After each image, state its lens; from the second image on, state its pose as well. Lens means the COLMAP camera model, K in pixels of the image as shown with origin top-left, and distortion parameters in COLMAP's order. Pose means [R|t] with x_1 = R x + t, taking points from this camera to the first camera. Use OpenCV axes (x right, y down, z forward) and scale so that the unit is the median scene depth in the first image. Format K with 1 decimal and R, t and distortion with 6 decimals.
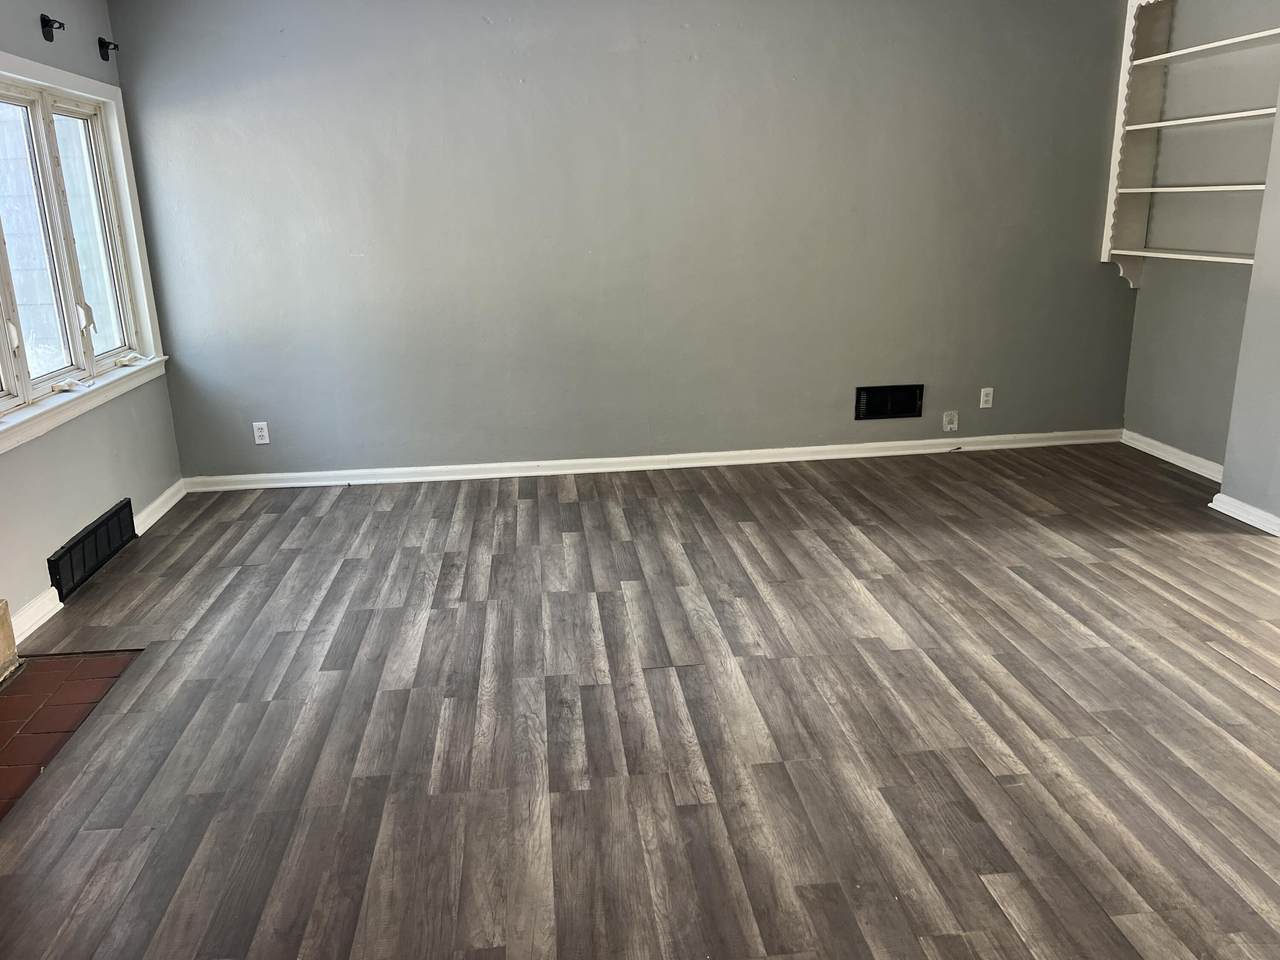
lens RADIAL K [[968.7, 0, 639.5], [0, 968.7, 470.3], [0, 0, 1]] dist [0.022464, -0.009563]
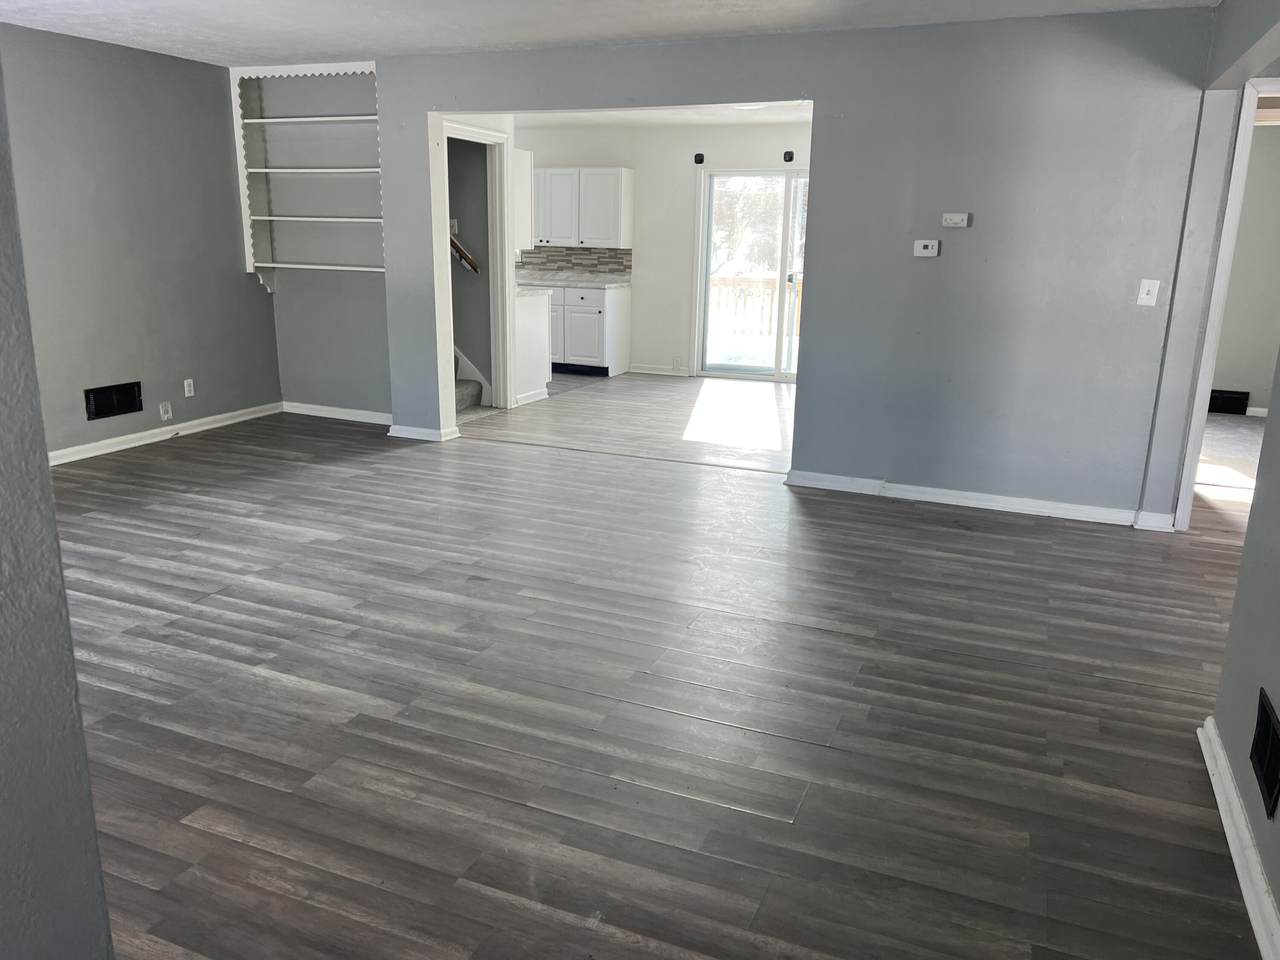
lens RADIAL K [[968.7, 0, 635.9], [0, 968.7, 481.5], [0, 0, 1]] dist [0.022464, -0.009563]
pose [[0.499700, -0.193274, 0.844361, -0.643099], [0.202056, 0.973906, 0.103348, 0.039261], [-0.842303, 0.118965, 0.525712, -0.113829]]
